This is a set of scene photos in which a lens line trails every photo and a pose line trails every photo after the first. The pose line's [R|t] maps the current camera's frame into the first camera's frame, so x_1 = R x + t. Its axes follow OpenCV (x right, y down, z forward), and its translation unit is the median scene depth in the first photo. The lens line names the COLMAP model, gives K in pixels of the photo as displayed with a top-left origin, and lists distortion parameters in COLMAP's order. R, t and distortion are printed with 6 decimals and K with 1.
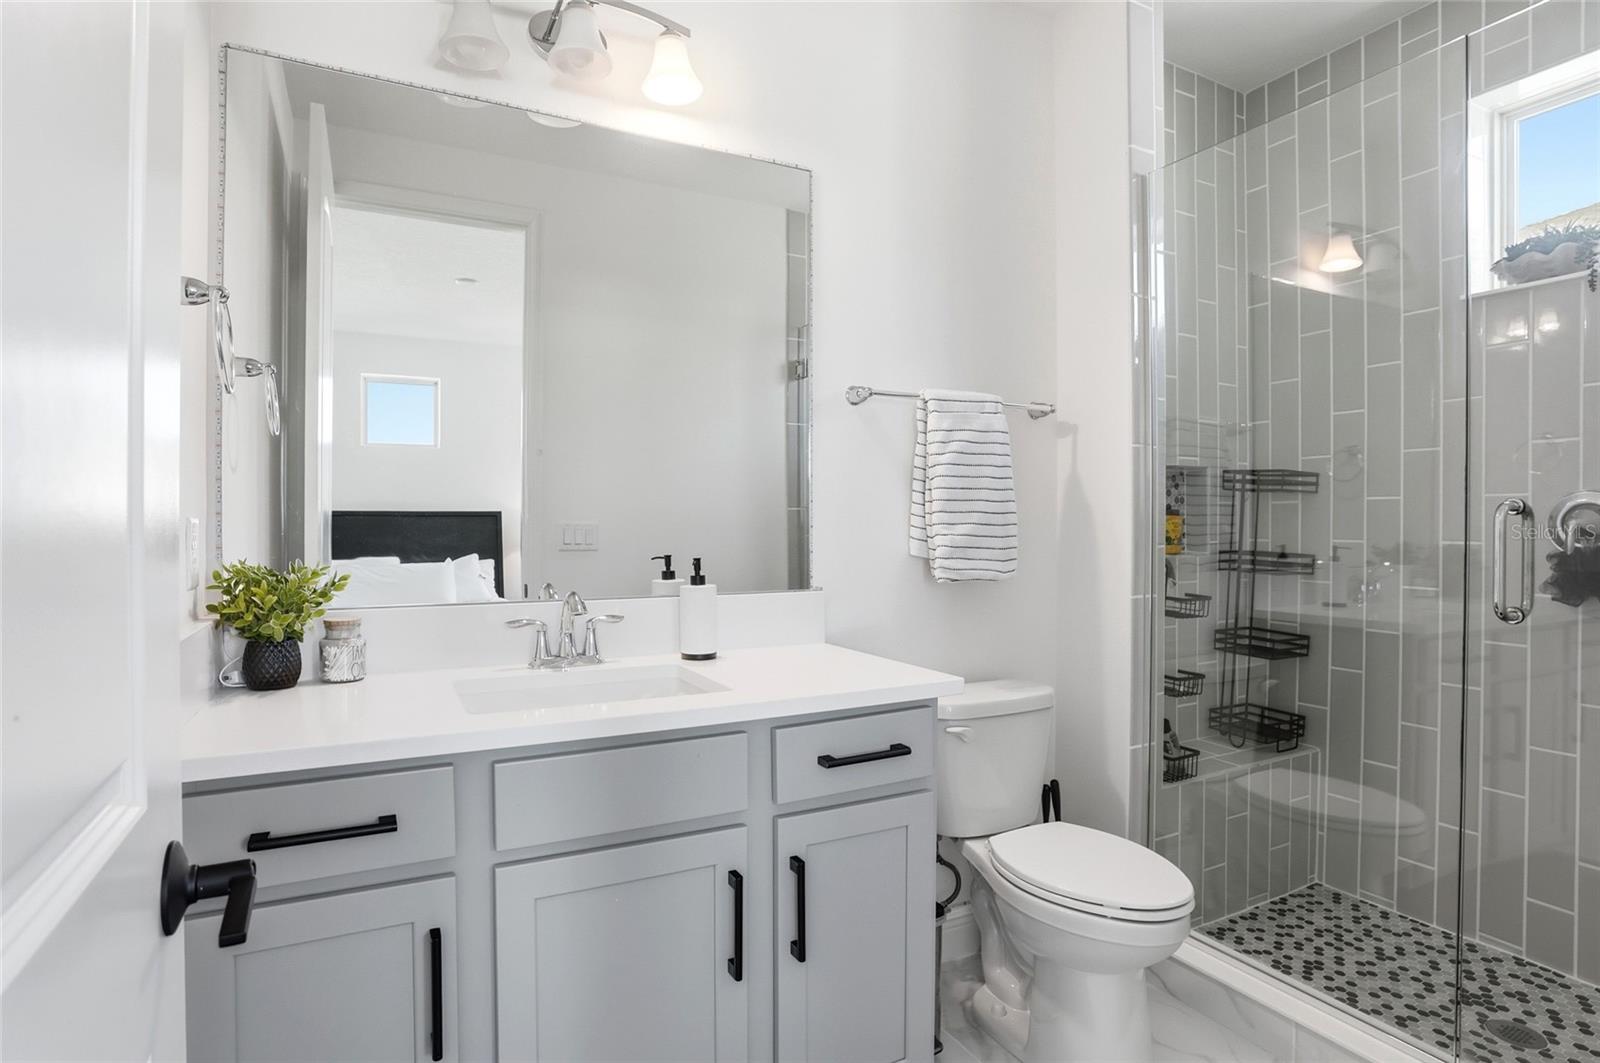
lens RADIAL K [[851.3, 0, 800.0], [0, 851.3, 531.5], [0, 0, 1]] dist [-0.000339, -0.000020]
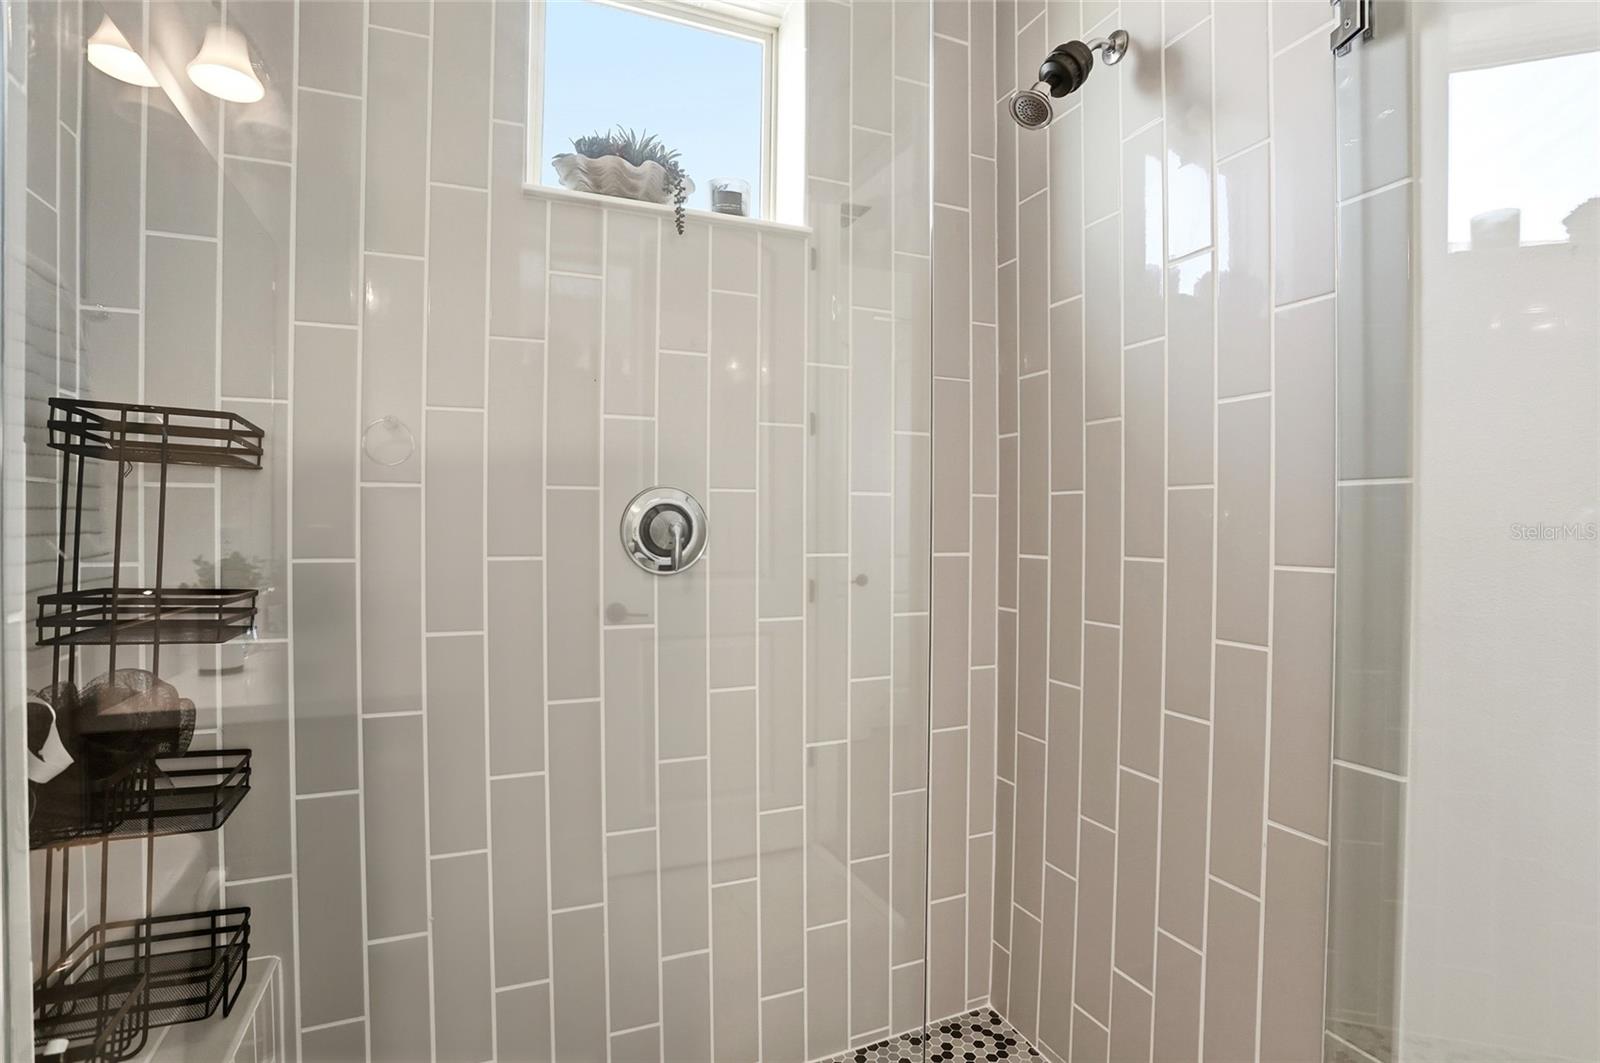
lens RADIAL K [[748.7, 0, 800.0], [0, 748.7, 531.5], [0, 0, 1]] dist [-0.043941, -0.000112]
pose [[0.079202, -0.008060, 0.996826, 0.197182], [0.007854, 0.999941, 0.007461, -0.008534], [-0.996828, 0.007238, 0.079261, 0.651836]]
